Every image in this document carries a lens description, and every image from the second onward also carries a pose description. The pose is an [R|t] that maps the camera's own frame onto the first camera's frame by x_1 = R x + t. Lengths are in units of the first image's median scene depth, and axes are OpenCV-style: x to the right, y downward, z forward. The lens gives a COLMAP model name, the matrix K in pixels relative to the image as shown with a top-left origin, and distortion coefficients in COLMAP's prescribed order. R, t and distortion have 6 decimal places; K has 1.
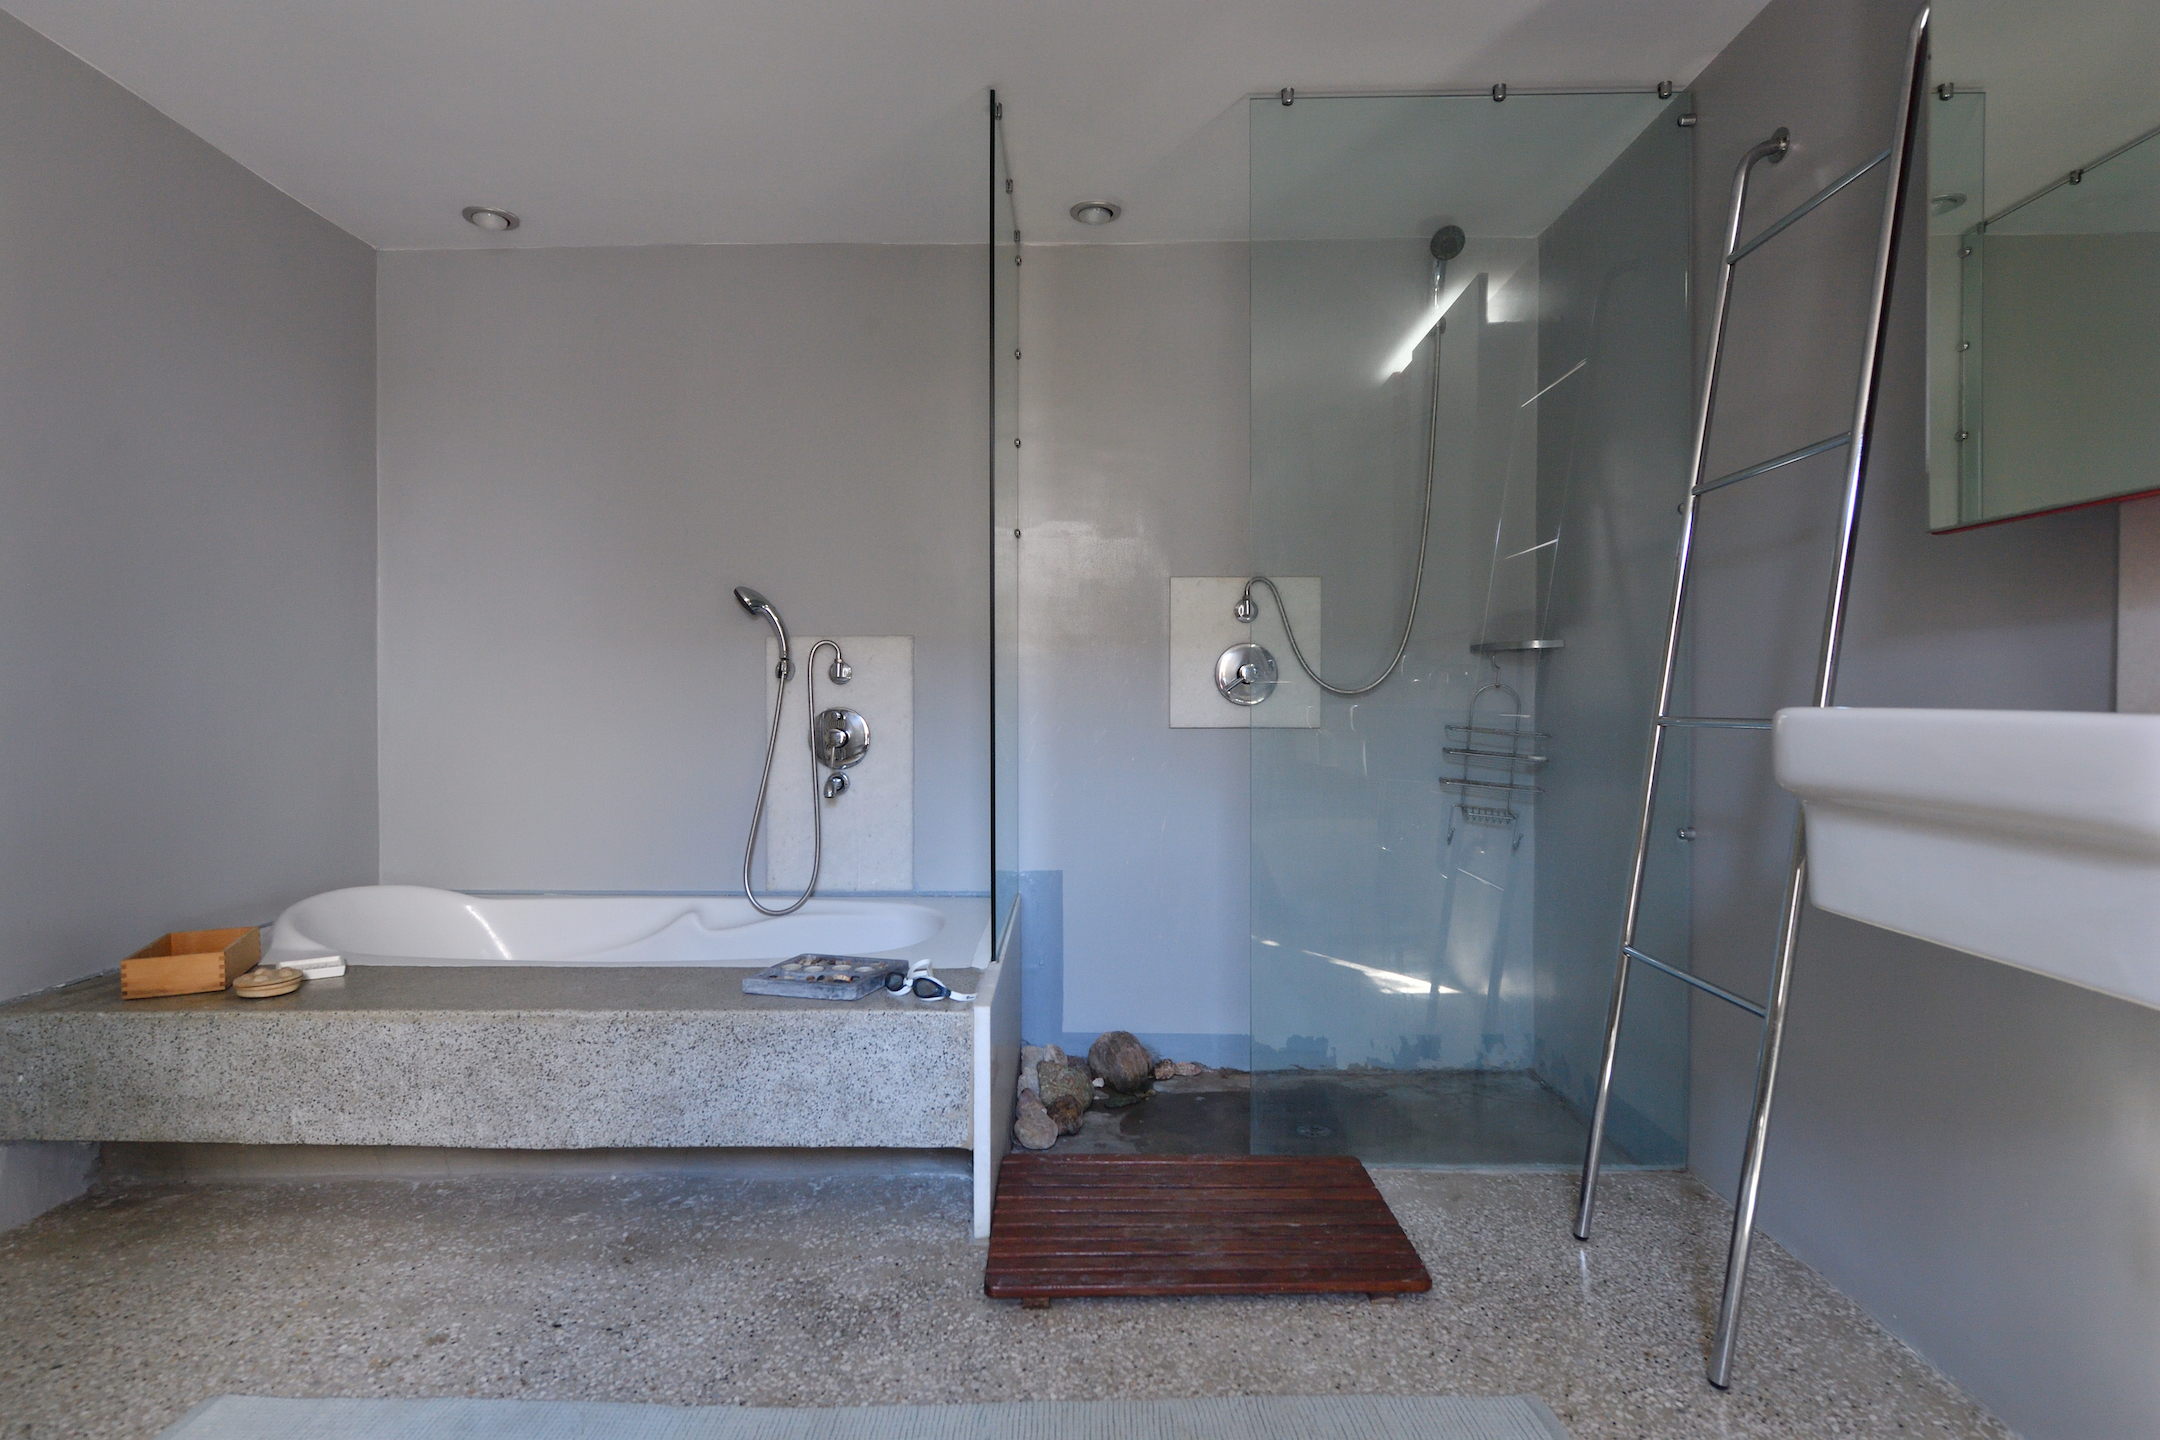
lens RADIAL K [[1121.9, 0, 1080.0], [0, 1121.9, 720.0], [0, 0, 1]] dist [-0.003020, 0.000275]
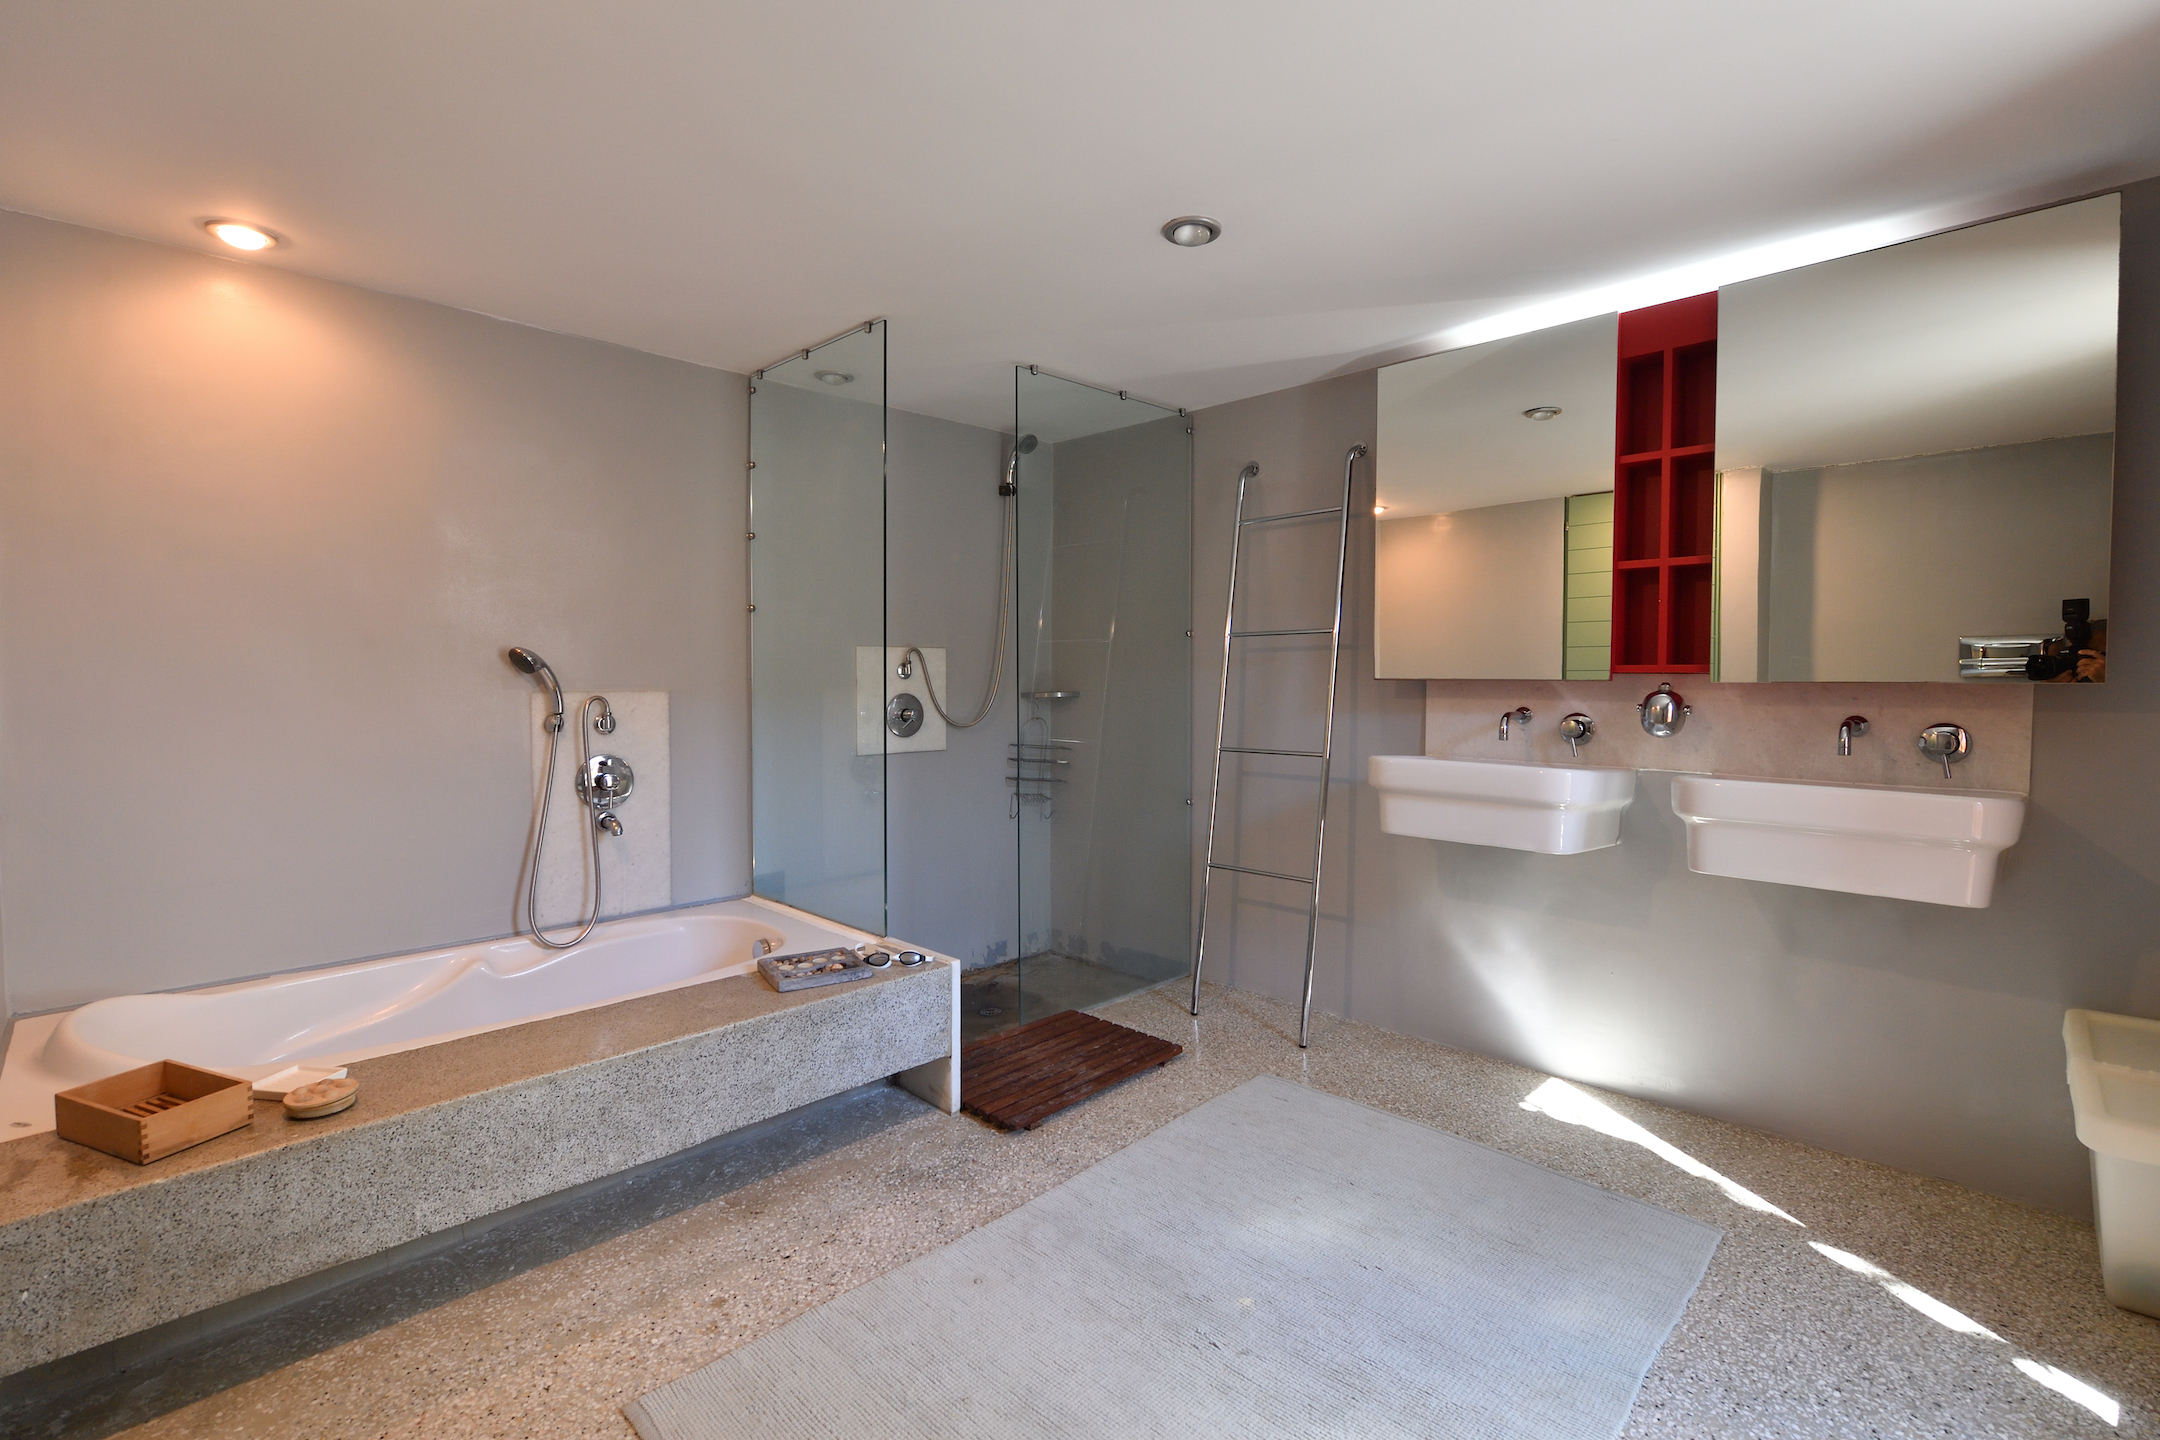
lens RADIAL K [[951.3, 0, 1092.8], [0, 951.3, 719.9], [0, 0, 1]] dist [-0.003388, -0.000757]
pose [[0.699398, -0.031250, 0.714049, -0.853731], [0.014041, 0.999452, 0.029988, -0.105320], [-0.714595, -0.010947, 0.699453, -0.031452]]
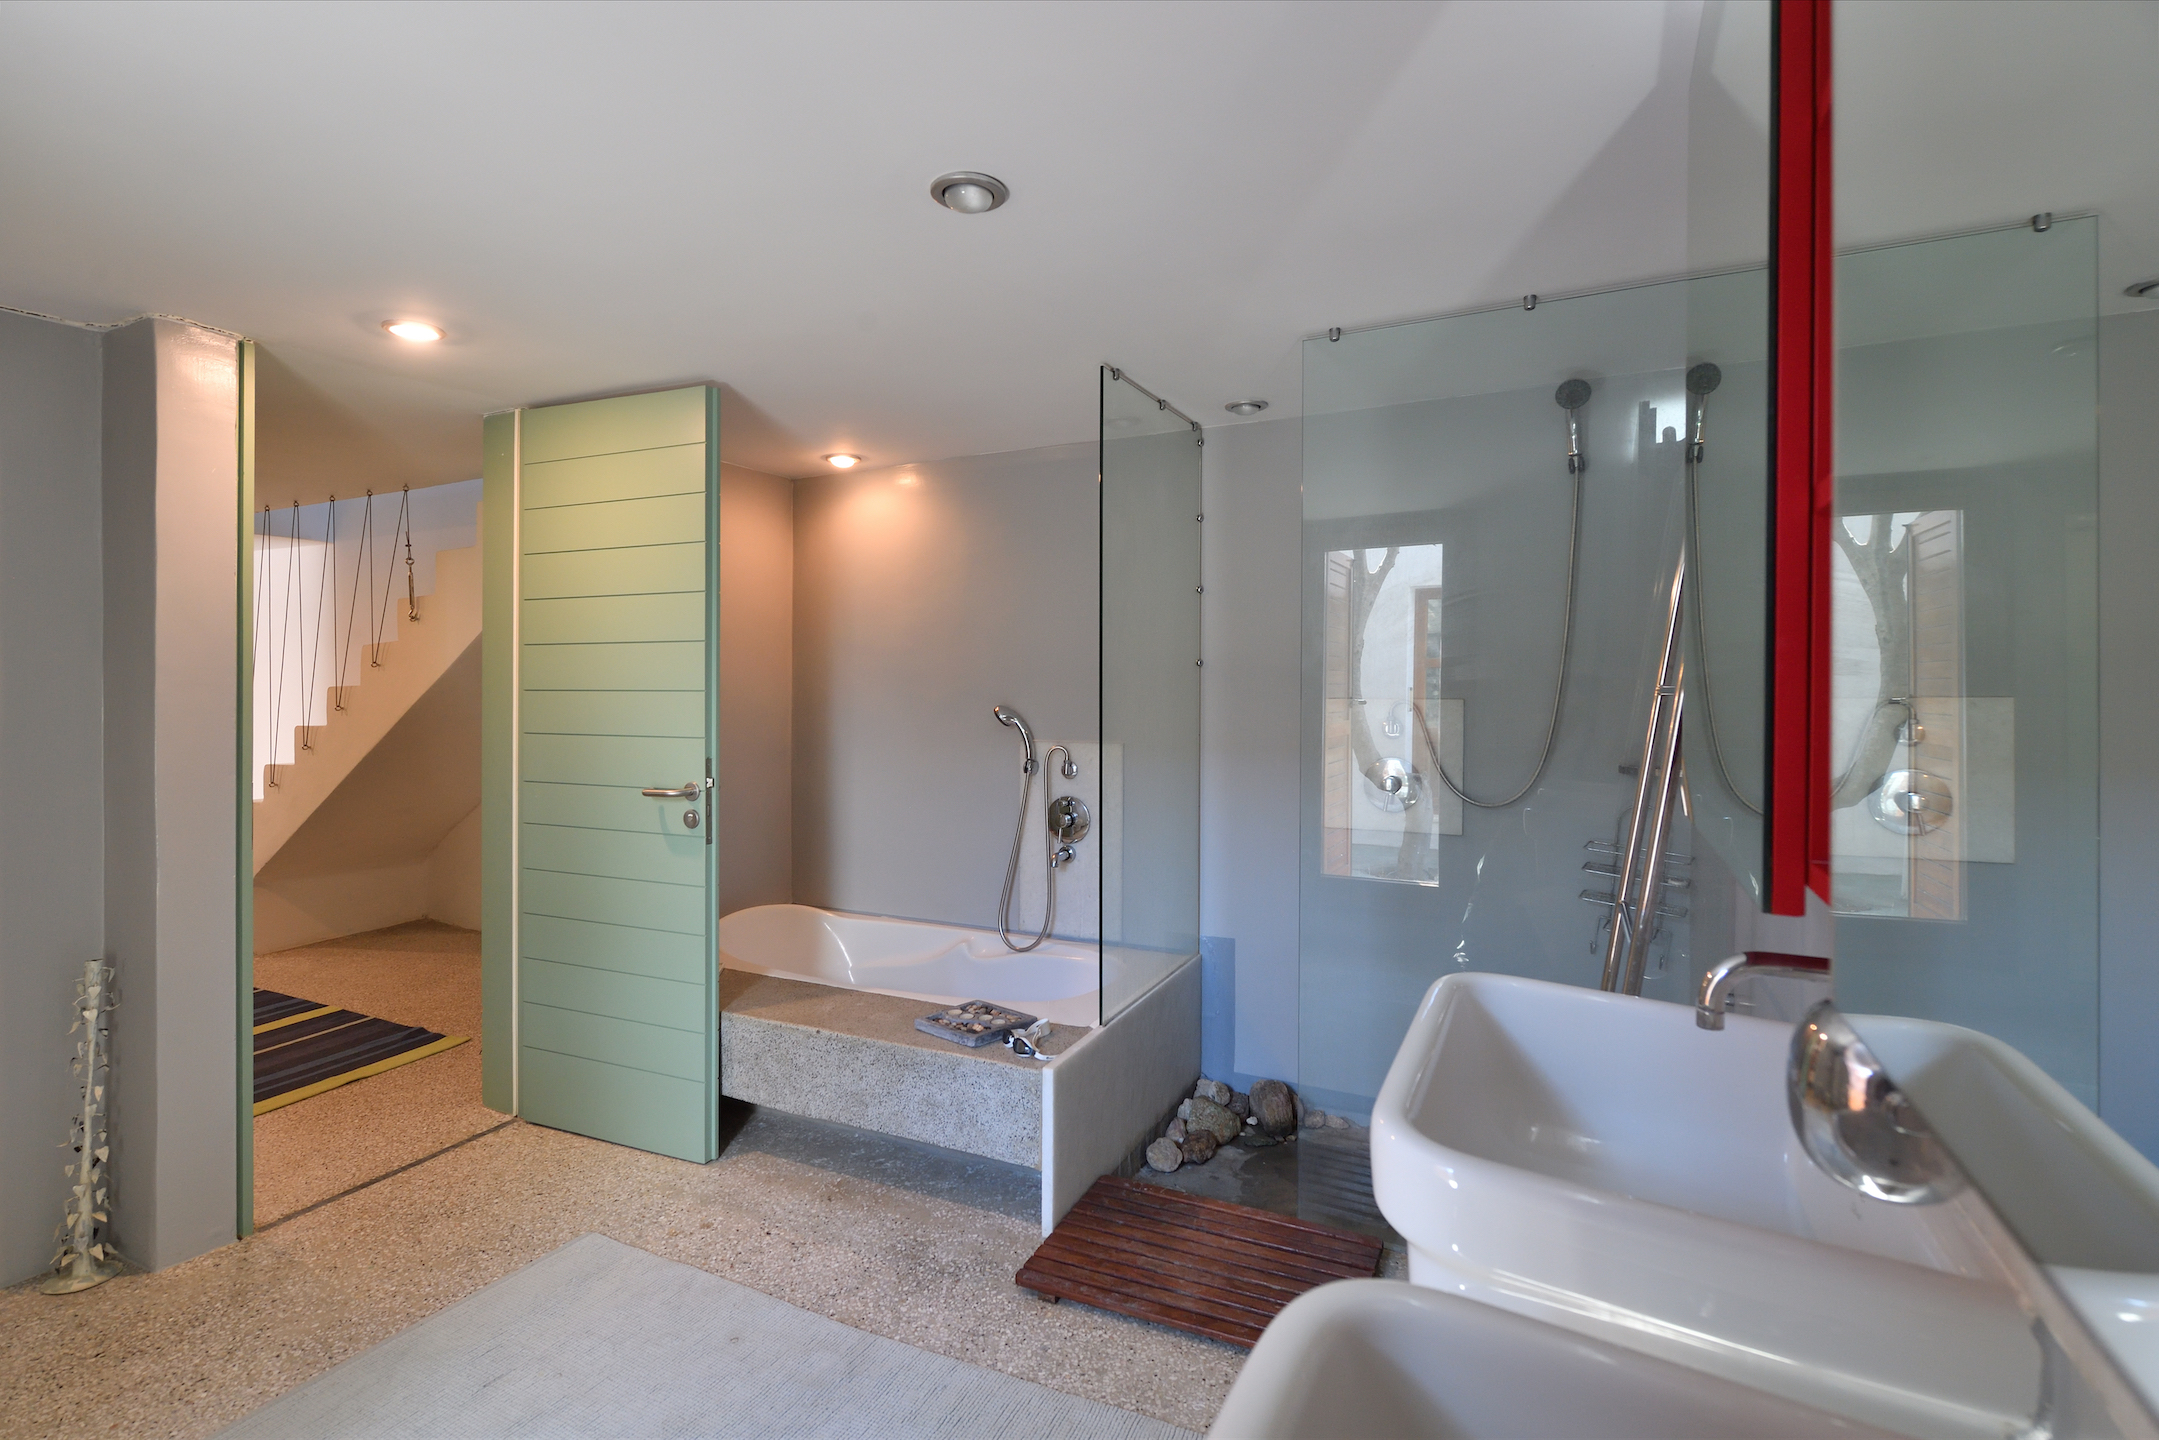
lens RADIAL K [[1007.5, 0, 1076.3], [0, 1007.5, 704.5], [0, 0, 1]] dist [0.000084, -0.000096]
pose [[0.904160, 0.011364, -0.427044, 0.454202], [-0.011336, 0.999932, 0.002609, -0.187289], [0.427044, 0.002482, 0.904227, -0.092417]]
